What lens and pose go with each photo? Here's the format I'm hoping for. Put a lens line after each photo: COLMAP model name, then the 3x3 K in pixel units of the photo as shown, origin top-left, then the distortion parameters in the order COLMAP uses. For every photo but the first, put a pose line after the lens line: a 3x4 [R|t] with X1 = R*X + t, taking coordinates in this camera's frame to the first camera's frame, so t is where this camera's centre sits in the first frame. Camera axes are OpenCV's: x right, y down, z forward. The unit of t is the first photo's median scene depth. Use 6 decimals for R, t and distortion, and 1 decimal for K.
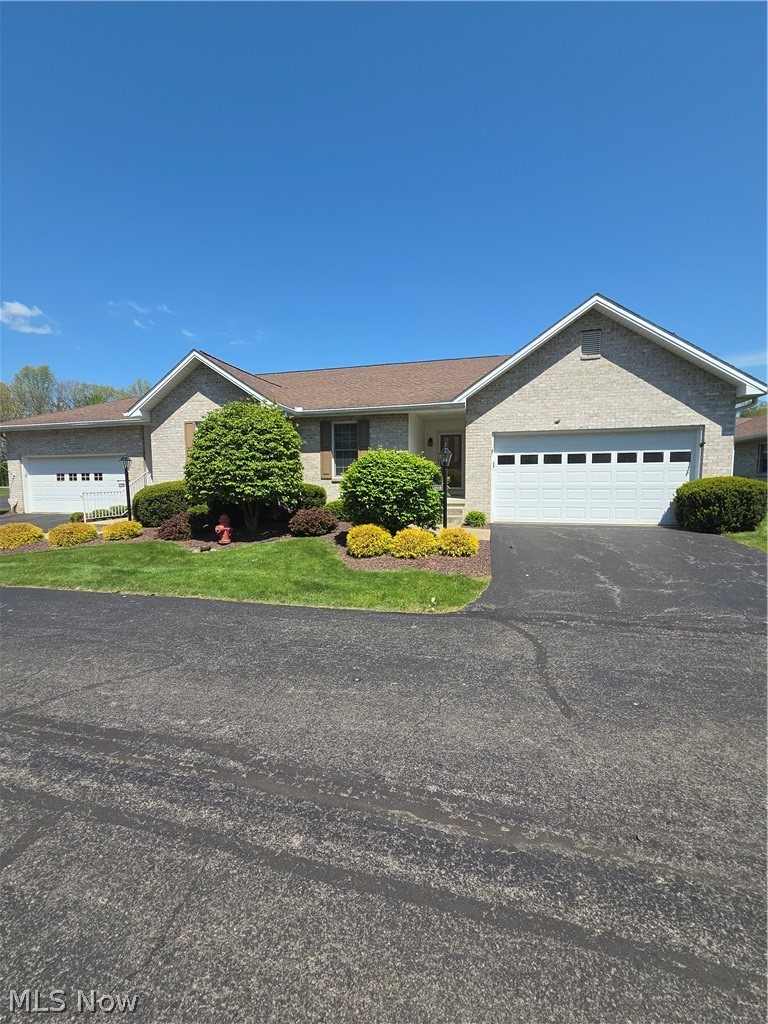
lens RADIAL K [[420.8, 0, 383.7], [0, 420.8, 514.1], [0, 0, 1]] dist [0.002750, -0.000822]
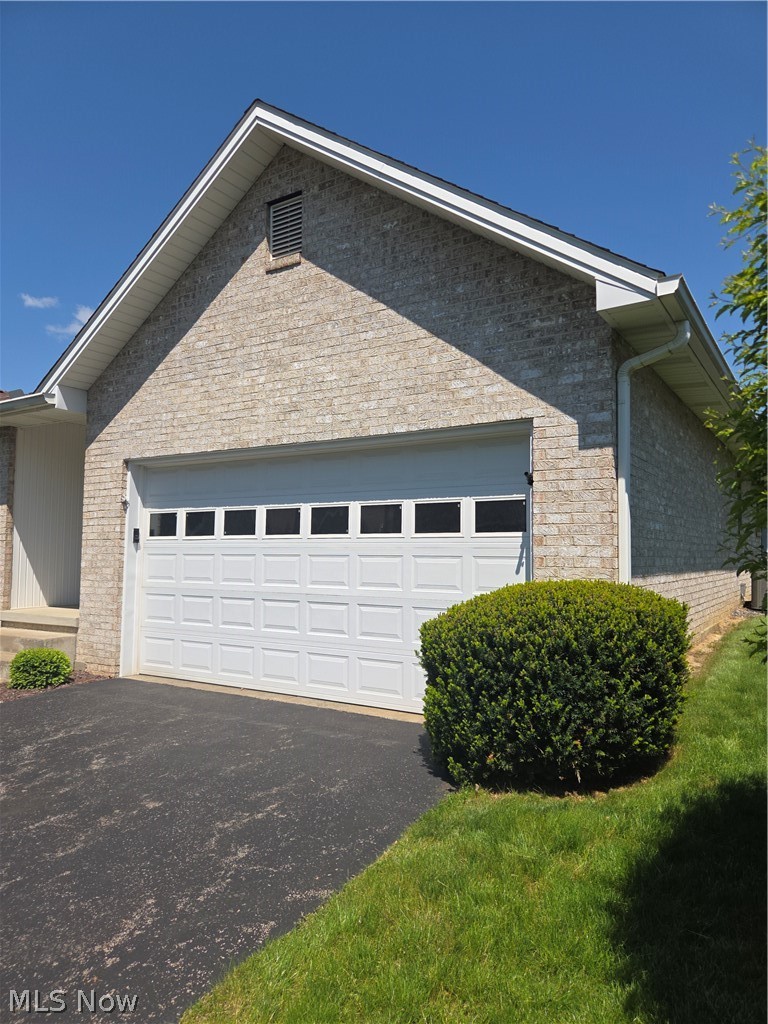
lens RADIAL K [[688.5, 0, 391.6], [0, 688.5, 512.7], [0, 0, 1]] dist [0.072558, -0.056763]
pose [[0.954574, -0.006118, -0.297912, 0.850159], [-0.034299, 0.990887, -0.130253, -0.069955], [0.295994, 0.134555, 0.945665, 0.495266]]
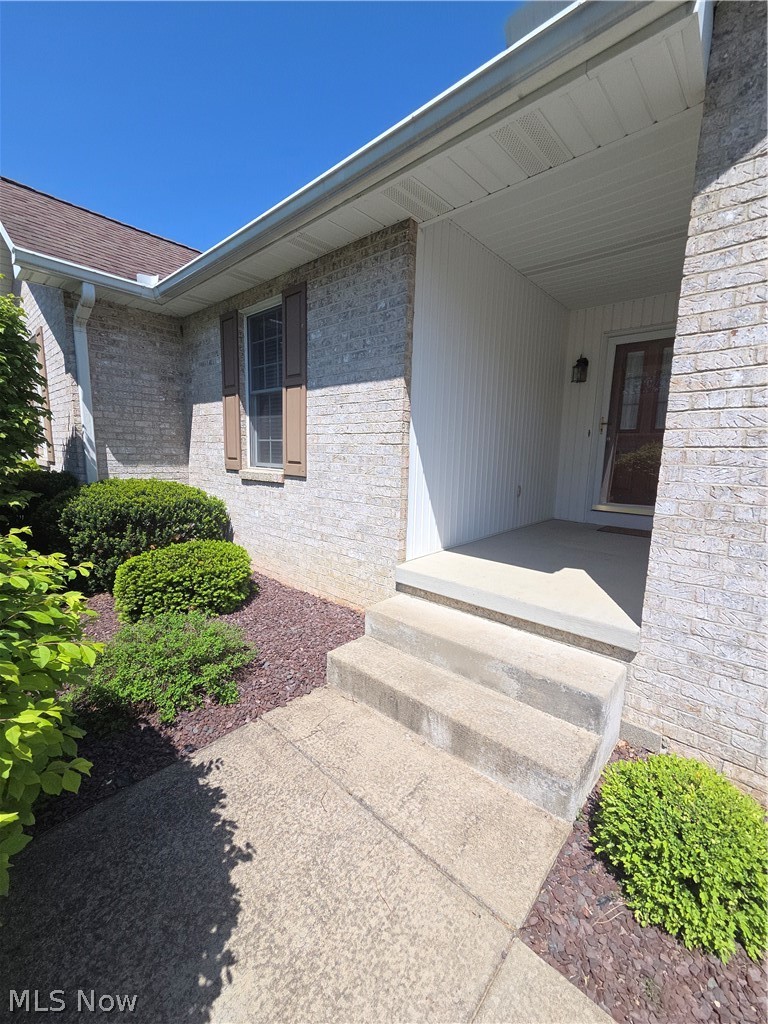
lens RADIAL K [[420.8, 0, 383.1], [0, 420.8, 515.0], [0, 0, 1]] dist [0.002750, -0.000822]
pose [[0.885264, 0.095649, -0.455146, 0.208730], [-0.064271, 0.994394, 0.083966, -0.110706], [0.460626, -0.045080, 0.886449, 0.948994]]
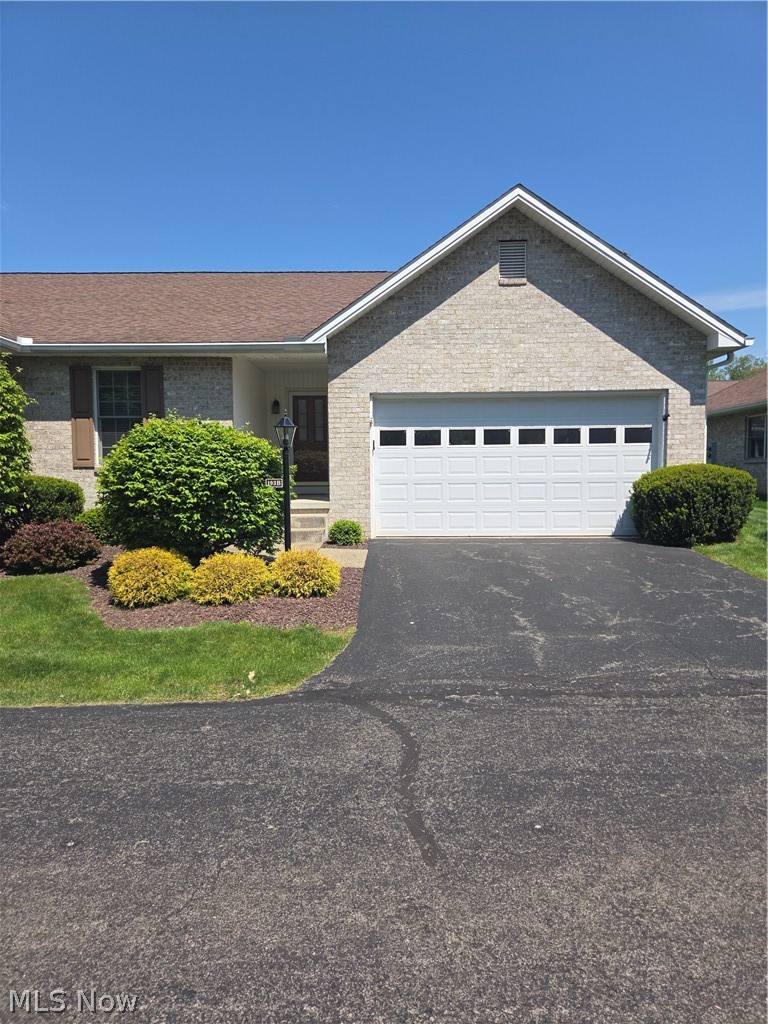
lens RADIAL K [[688.5, 0, 388.8], [0, 688.5, 507.8], [0, 0, 1]] dist [0.072558, -0.056763]
pose [[0.970876, -0.014938, 0.239115, 0.045372], [0.020893, 0.999531, -0.022388, -0.002015], [-0.238668, 0.026732, 0.970733, 0.009071]]
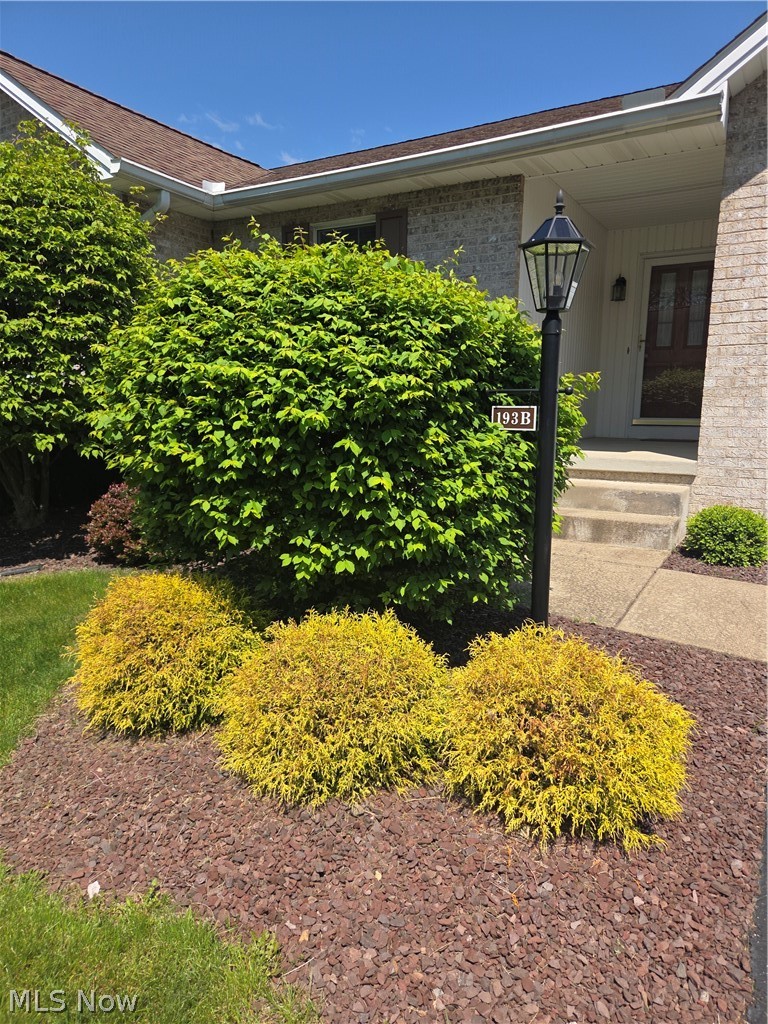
lens RADIAL K [[688.5, 0, 386.2], [0, 688.5, 514.0], [0, 0, 1]] dist [0.072558, -0.056763]
pose [[0.960261, 0.061730, -0.272190, 0.144735], [-0.040029, 0.995613, 0.084576, -0.036598], [0.276217, -0.070319, 0.958519, 0.567213]]
